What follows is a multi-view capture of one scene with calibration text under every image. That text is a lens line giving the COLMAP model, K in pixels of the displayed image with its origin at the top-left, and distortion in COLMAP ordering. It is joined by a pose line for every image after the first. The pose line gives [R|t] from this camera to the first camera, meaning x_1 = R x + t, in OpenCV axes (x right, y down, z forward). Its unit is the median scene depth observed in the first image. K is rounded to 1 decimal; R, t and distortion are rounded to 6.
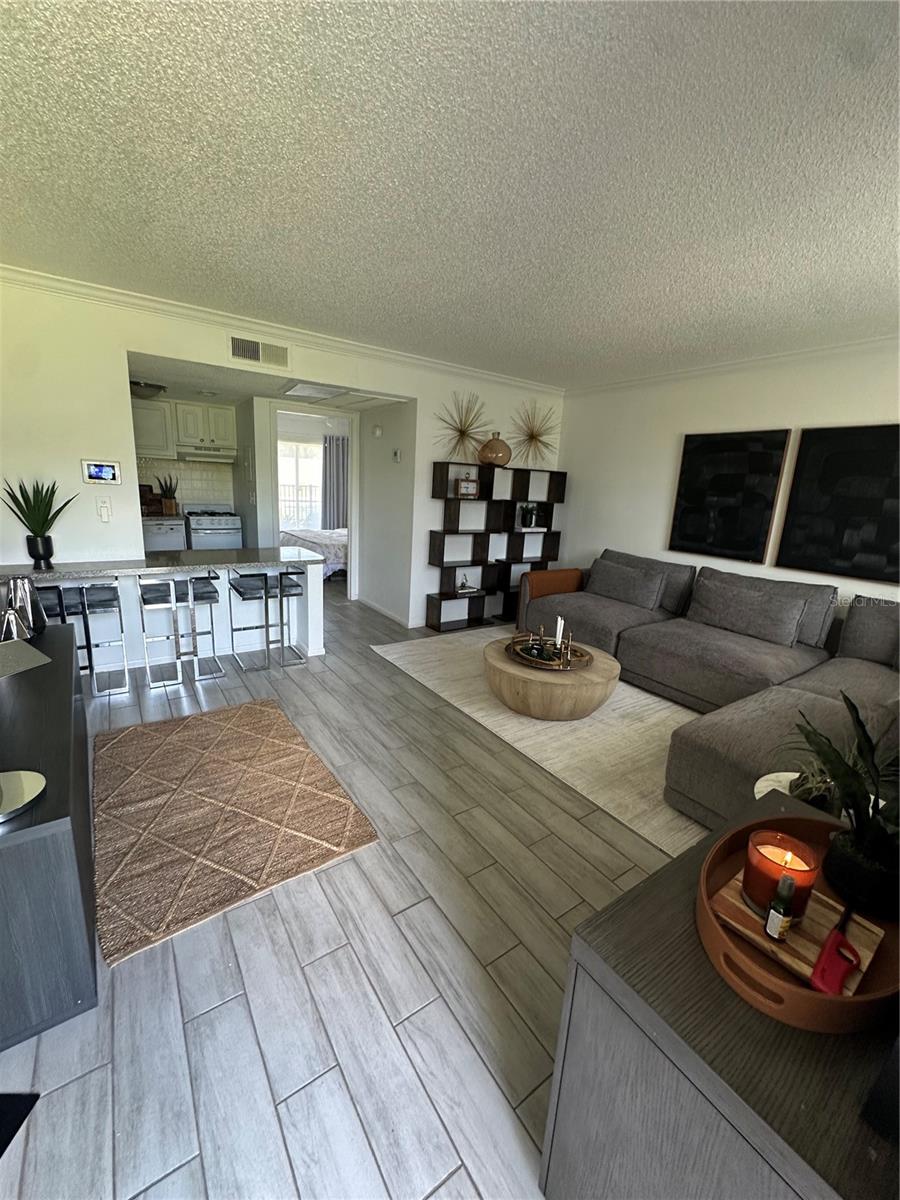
lens RADIAL K [[480.8, 0, 447.7], [0, 480.8, 597.6], [0, 0, 1]] dist [0.003138, 0.000411]
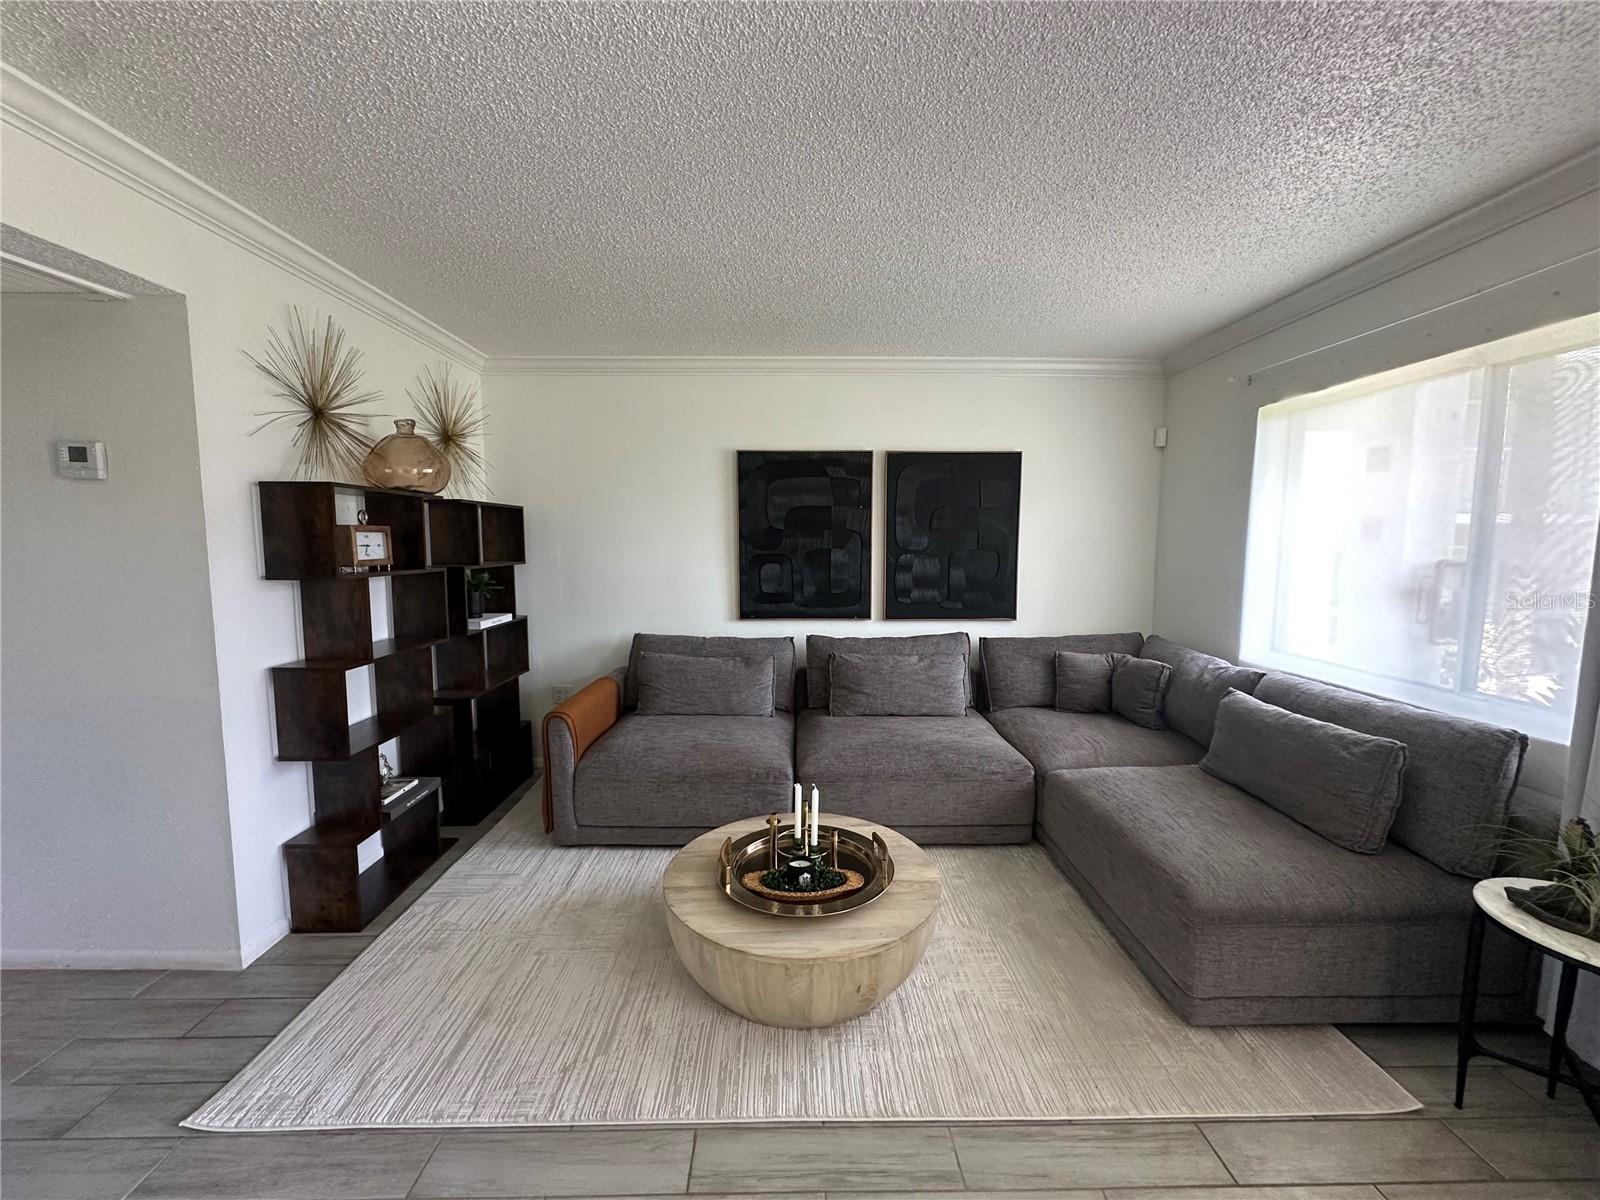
lens RADIAL K [[641.1, 0, 799.8], [0, 641.1, 599.7], [0, 0, 1]] dist [0.003138, 0.000411]
pose [[0.555373, -0.128109, 0.821674, -0.217266], [0.221560, 0.975144, 0.002283, -0.109719], [-0.801543, 0.180782, 0.569953, 0.426563]]
